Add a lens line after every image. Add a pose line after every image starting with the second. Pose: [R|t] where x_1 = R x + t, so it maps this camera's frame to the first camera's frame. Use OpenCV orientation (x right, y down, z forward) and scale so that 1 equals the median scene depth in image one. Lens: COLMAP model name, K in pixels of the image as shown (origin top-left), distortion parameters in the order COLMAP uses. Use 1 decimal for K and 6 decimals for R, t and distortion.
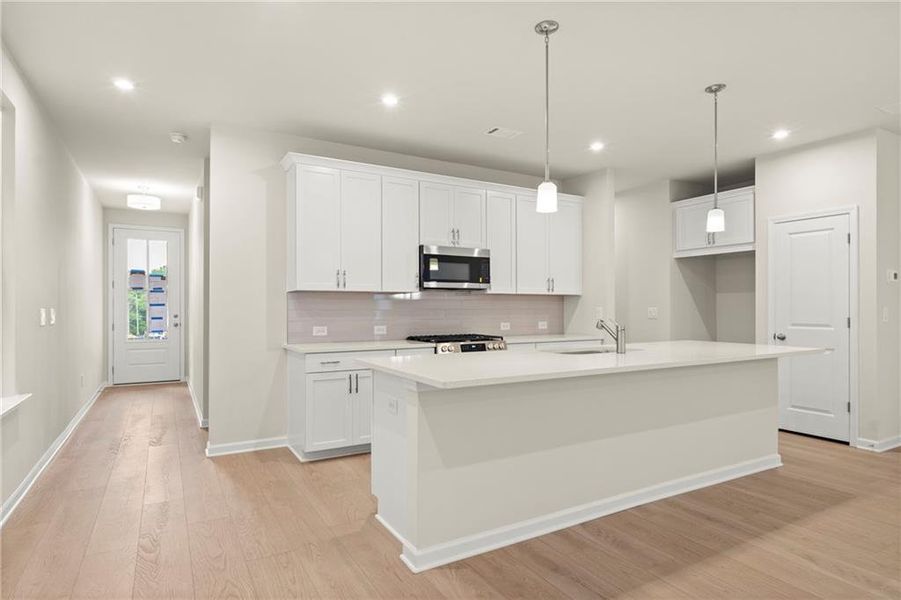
lens RADIAL K [[497.1, 0, 450.0], [0, 497.1, 305.8], [0, 0, 1]] dist [0.002384, -0.000581]
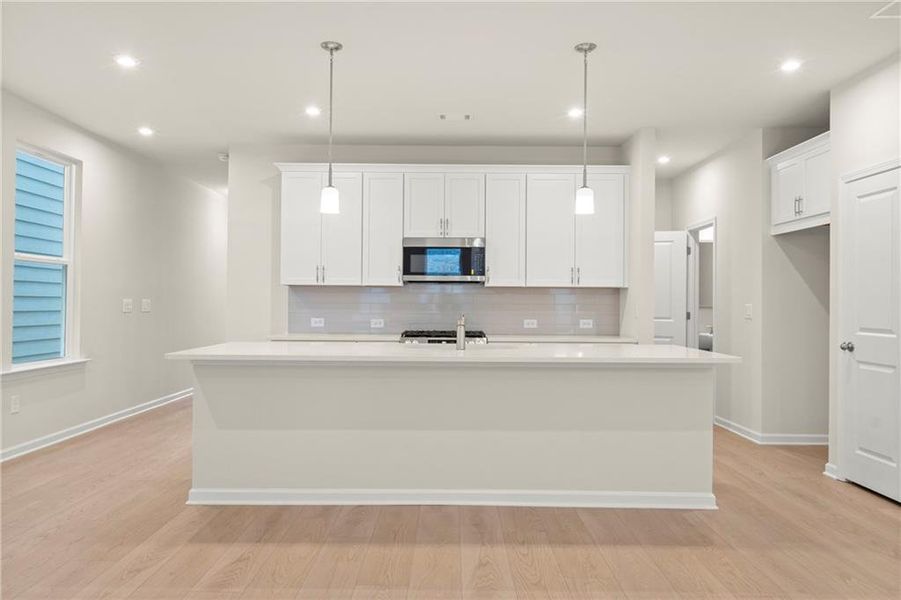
lens RADIAL K [[638.1, 0, 451.1], [0, 638.1, 298.3], [0, 0, 1]] dist [0.007040, 0.002500]
pose [[0.867510, 0.004165, -0.497402, 0.634476], [-0.005421, 0.999985, -0.001081, -0.001277], [0.497390, 0.003634, 0.867519, -0.048609]]
